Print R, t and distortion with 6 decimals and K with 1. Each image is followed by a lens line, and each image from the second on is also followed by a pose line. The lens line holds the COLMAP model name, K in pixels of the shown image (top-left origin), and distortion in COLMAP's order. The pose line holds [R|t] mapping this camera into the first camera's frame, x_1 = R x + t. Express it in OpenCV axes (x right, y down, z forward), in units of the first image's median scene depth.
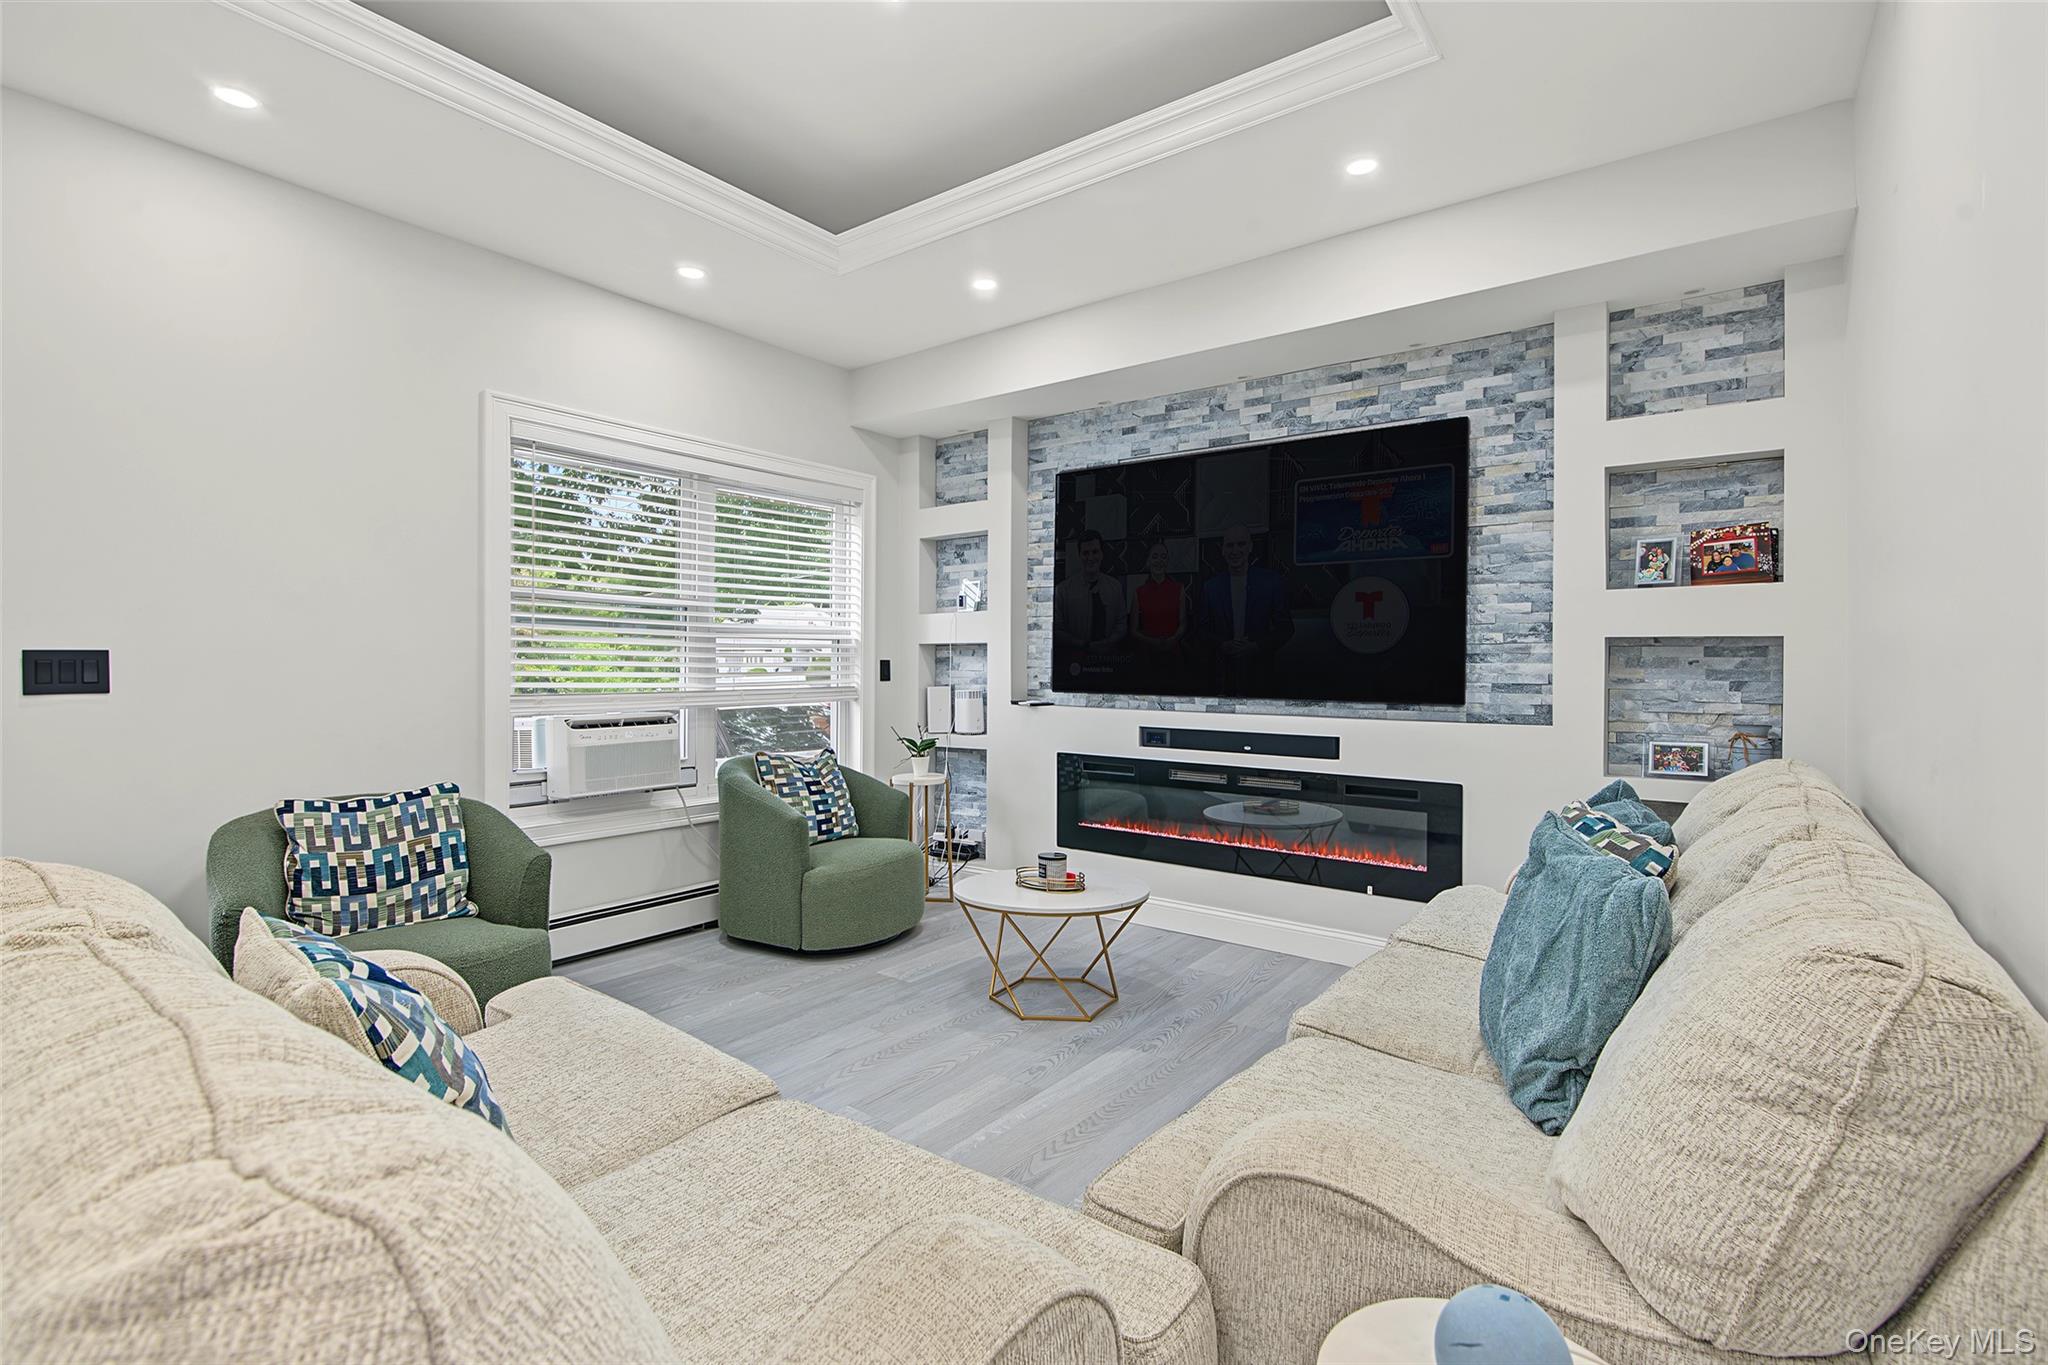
lens RADIAL K [[954.9, 0, 1025.2], [0, 954.9, 659.0], [0, 0, 1]] dist [-0.000022, -0.000011]
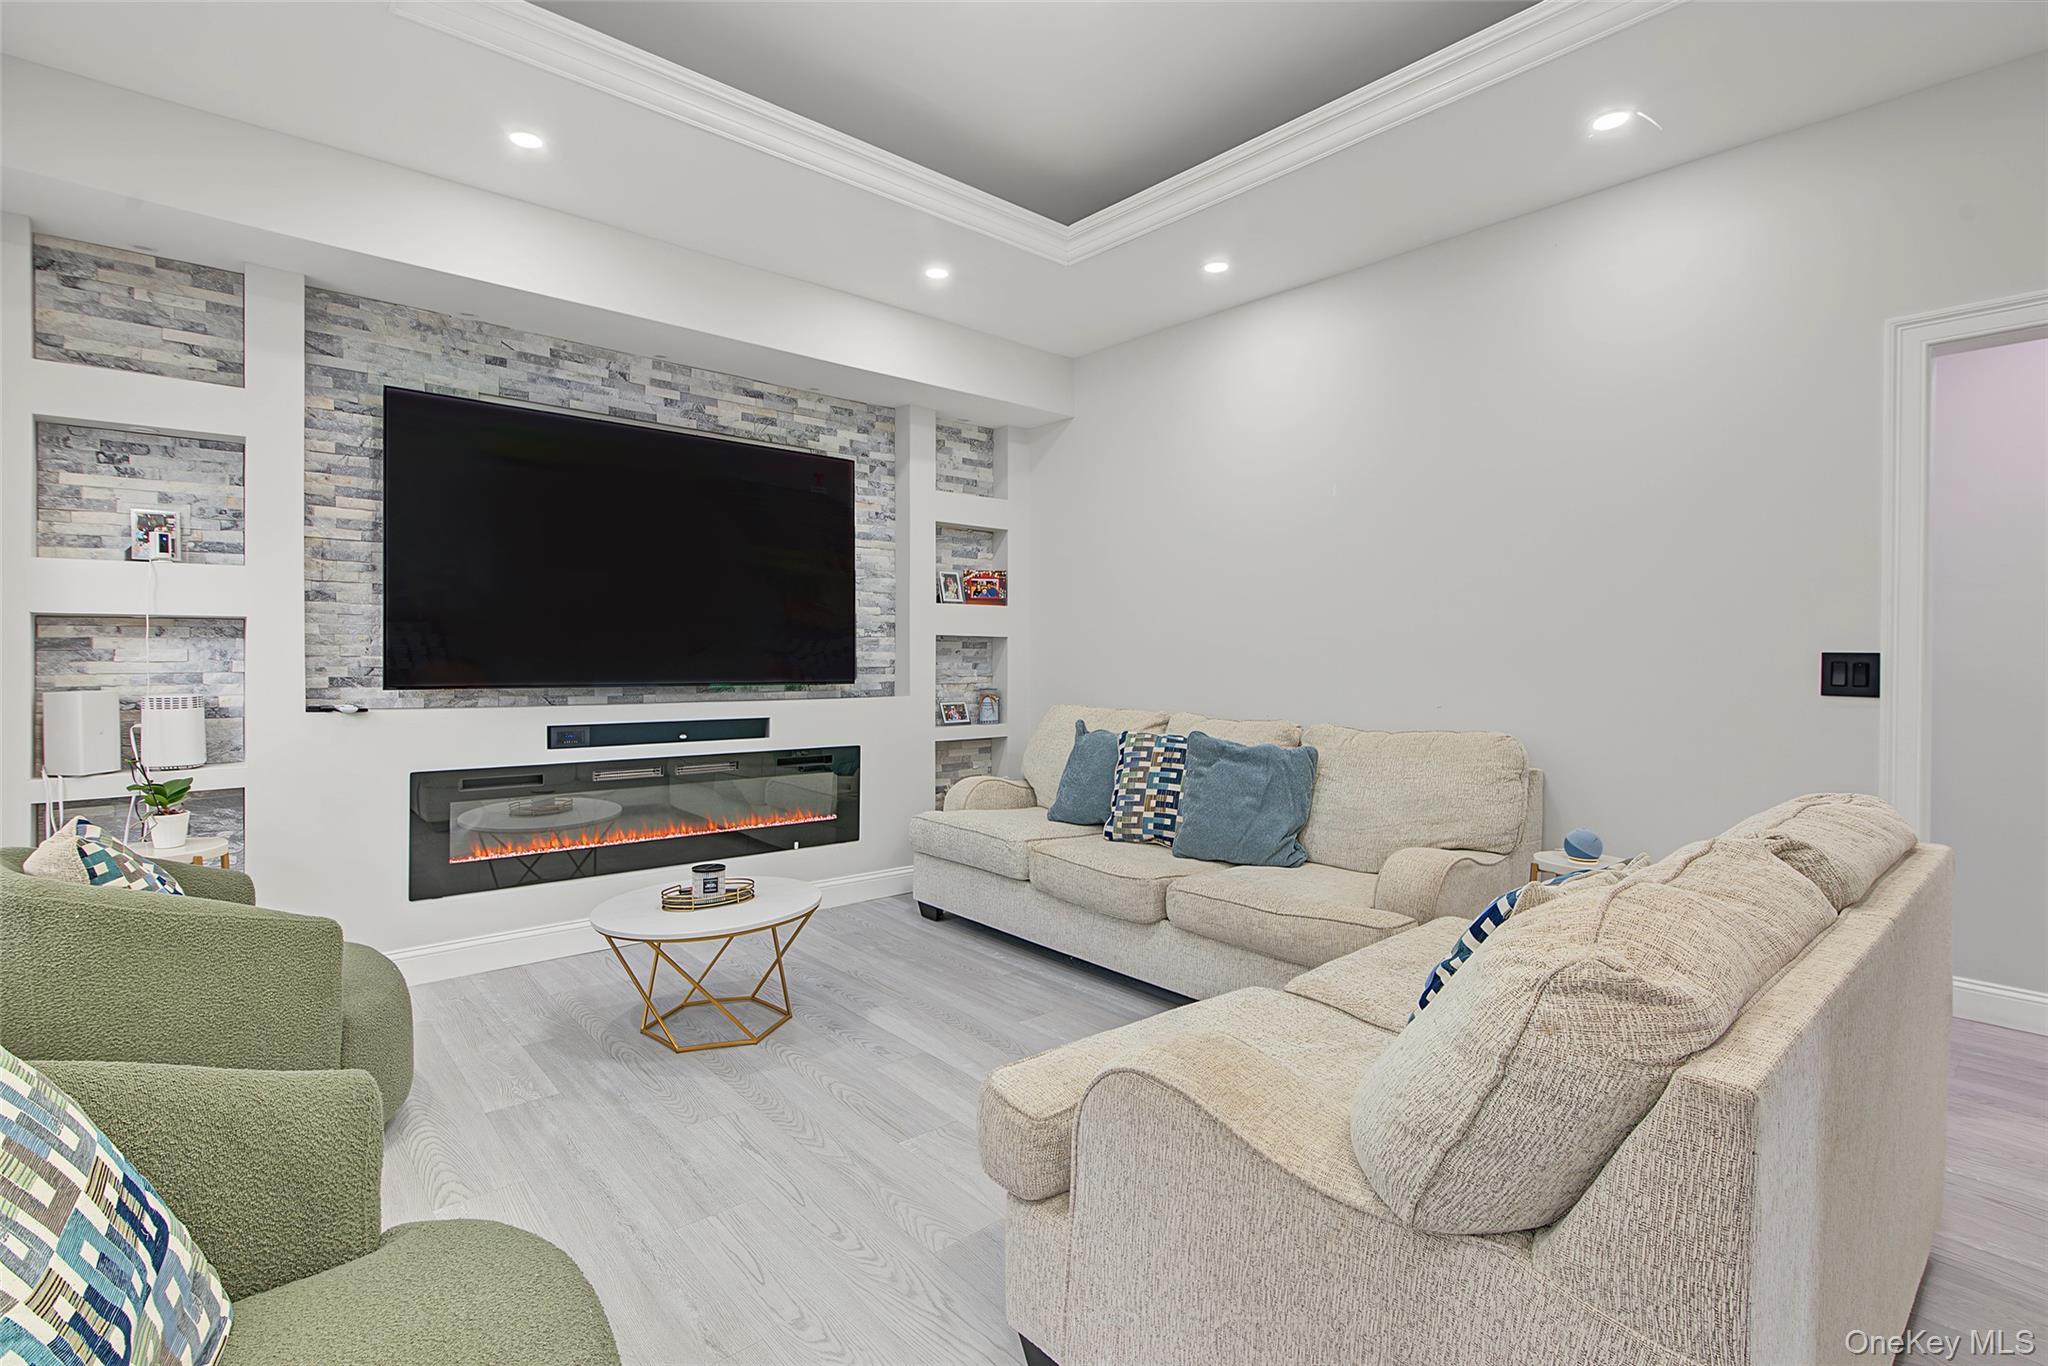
lens RADIAL K [[954.9, 0, 1025.2], [0, 954.9, 659.5], [0, 0, 1]] dist [-0.000022, -0.000011]
pose [[0.200433, -0.008552, 0.979670, -0.720126], [-0.010353, 0.999888, 0.010846, -0.001615], [-0.979653, -0.012317, 0.200322, 0.486595]]
